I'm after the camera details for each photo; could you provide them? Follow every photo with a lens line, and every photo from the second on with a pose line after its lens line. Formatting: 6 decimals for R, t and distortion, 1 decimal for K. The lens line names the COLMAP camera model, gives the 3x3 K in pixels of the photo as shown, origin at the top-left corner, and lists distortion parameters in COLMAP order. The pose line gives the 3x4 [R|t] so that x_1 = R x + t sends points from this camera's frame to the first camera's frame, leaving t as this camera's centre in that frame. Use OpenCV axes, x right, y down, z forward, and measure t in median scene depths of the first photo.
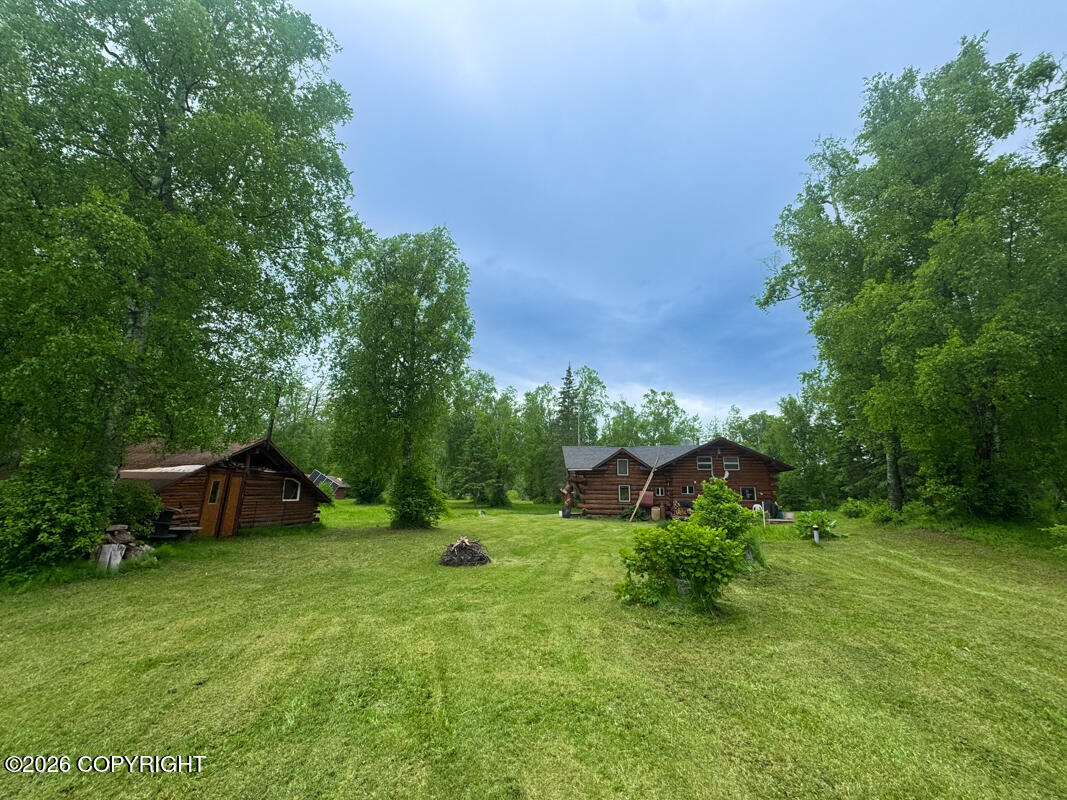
lens RADIAL K [[423.9, 0, 533.5], [0, 423.9, 400.0], [0, 0, 1]] dist [-0.000941, 0.000007]
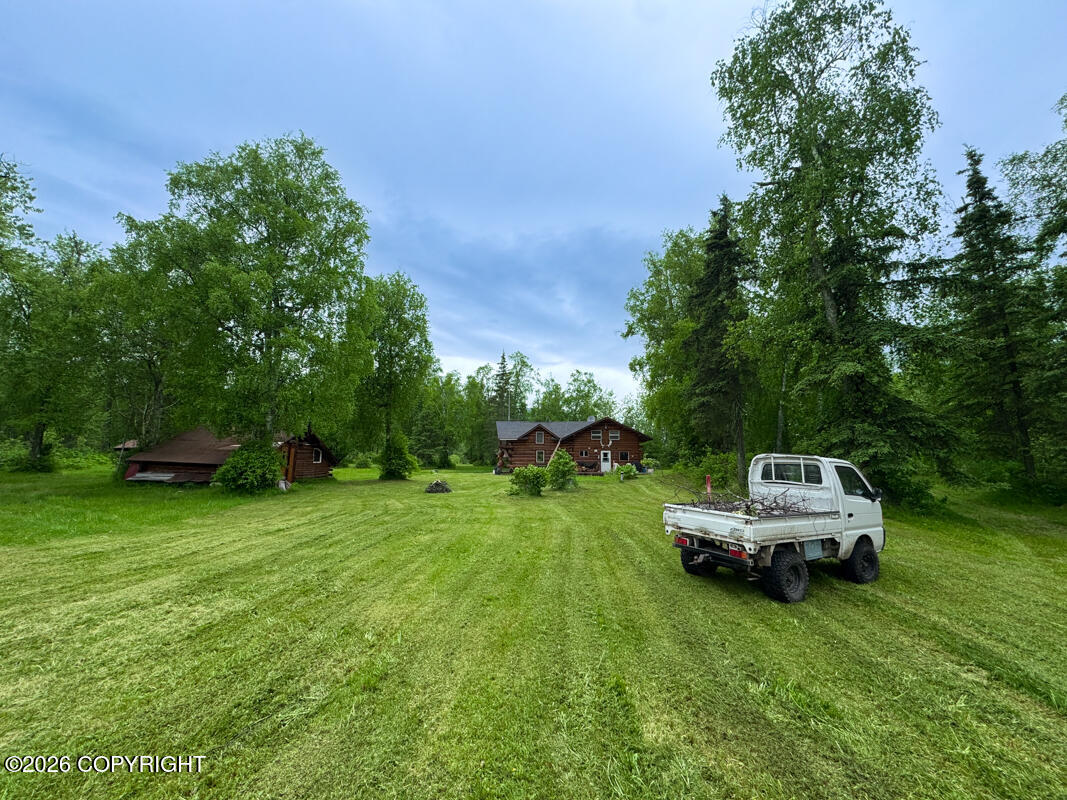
lens RADIAL K [[423.9, 0, 533.5], [0, 423.9, 400.0], [0, 0, 1]] dist [-0.000941, 0.000007]
pose [[0.990164, 0.011068, 0.139476, -0.001577], [-0.022439, 0.996525, 0.080216, -0.056807], [-0.138104, -0.082556, 0.986971, -0.267046]]
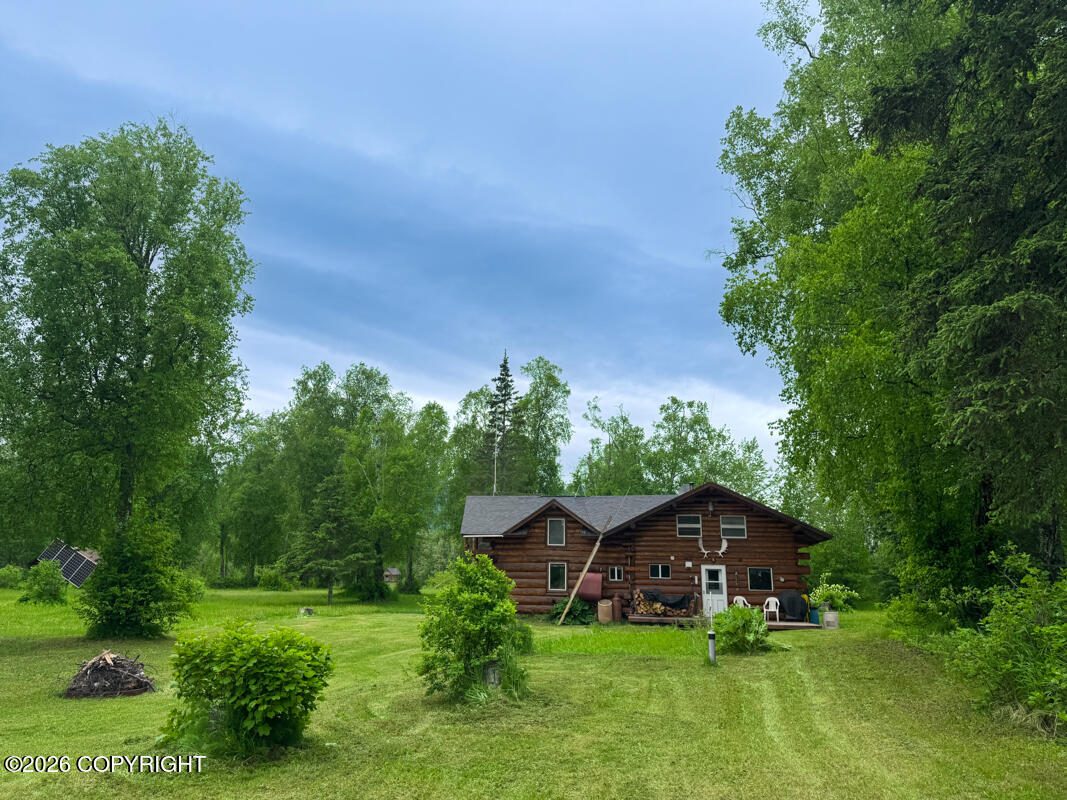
lens RADIAL K [[738.8, 0, 533.5], [0, 738.8, 400.0], [0, 0, 1]] dist [0.123705, -0.164350]
pose [[0.999810, 0.004623, 0.018924, 0.124330], [-0.004321, 0.999863, -0.016008, -0.007186], [-0.018996, 0.015923, 0.999693, -0.031102]]
